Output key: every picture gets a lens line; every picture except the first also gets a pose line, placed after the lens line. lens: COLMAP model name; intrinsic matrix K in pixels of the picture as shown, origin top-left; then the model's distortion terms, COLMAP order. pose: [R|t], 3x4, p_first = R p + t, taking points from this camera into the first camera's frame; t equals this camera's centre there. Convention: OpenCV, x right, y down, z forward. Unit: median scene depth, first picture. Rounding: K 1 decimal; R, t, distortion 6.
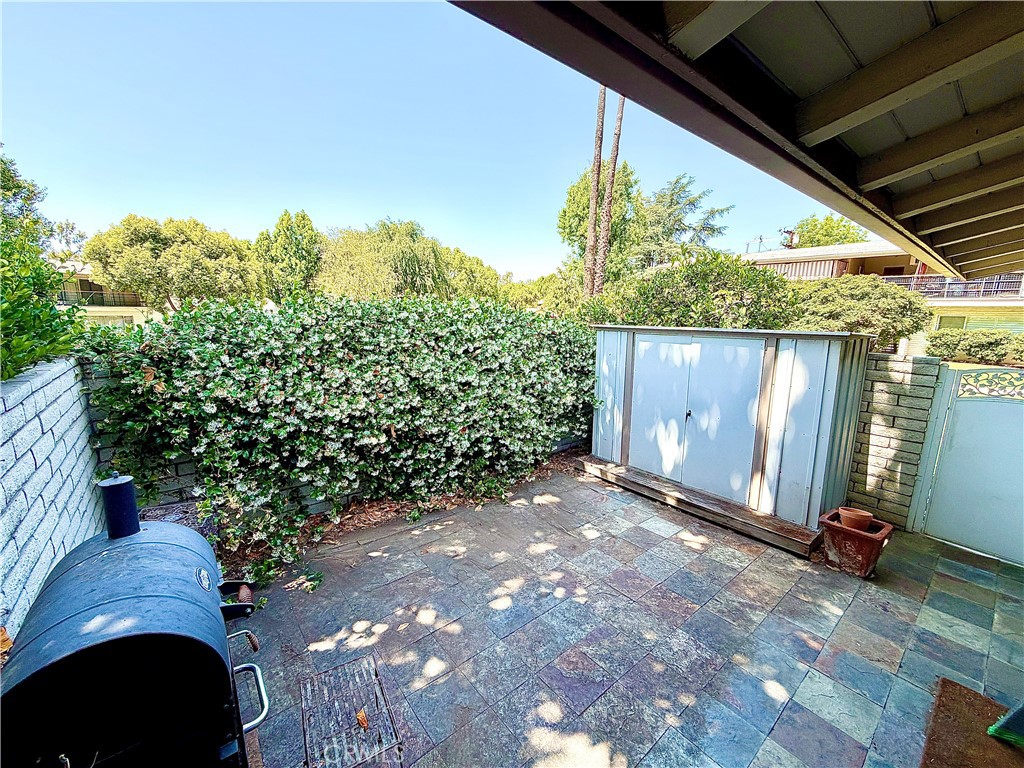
lens RADIAL K [[406.0, 0, 513.9], [0, 406.0, 384.4], [0, 0, 1]] dist [0.003139, 0.000427]
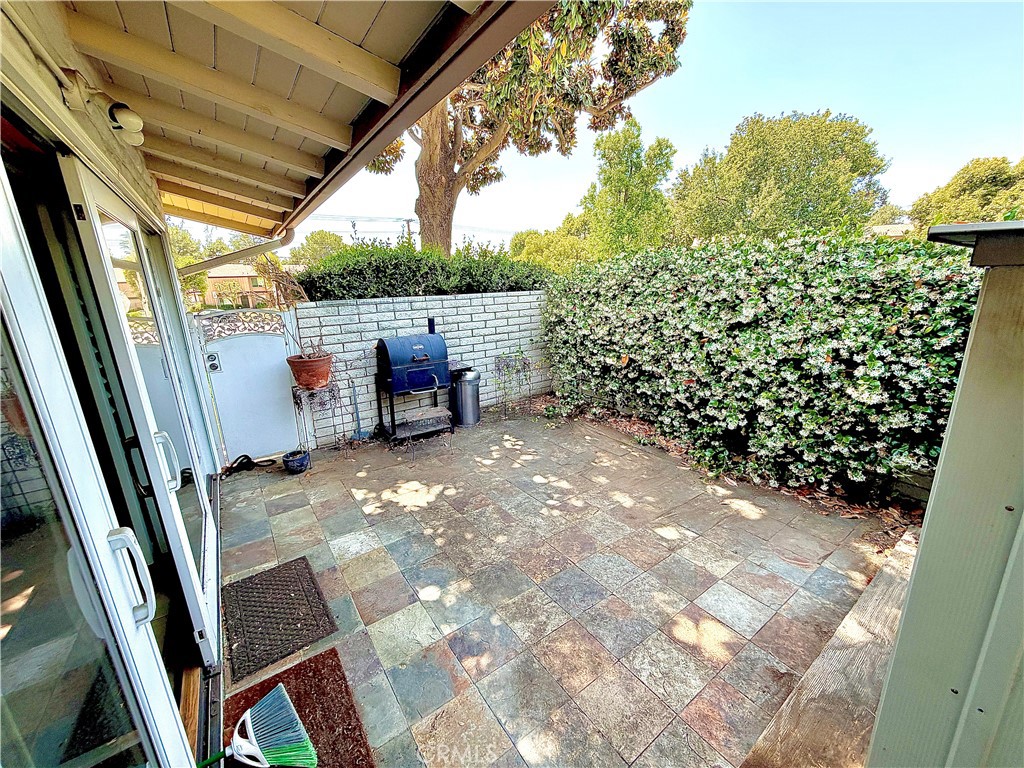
lens RADIAL K [[406.0, 0, 516.6], [0, 406.0, 386.4], [0, 0, 1]] dist [0.003139, 0.000427]
pose [[-0.057687, 0.236084, -0.970019, 1.159457], [-0.141690, 0.959865, 0.242039, -0.075460], [0.988229, 0.151404, -0.021921, 0.861259]]
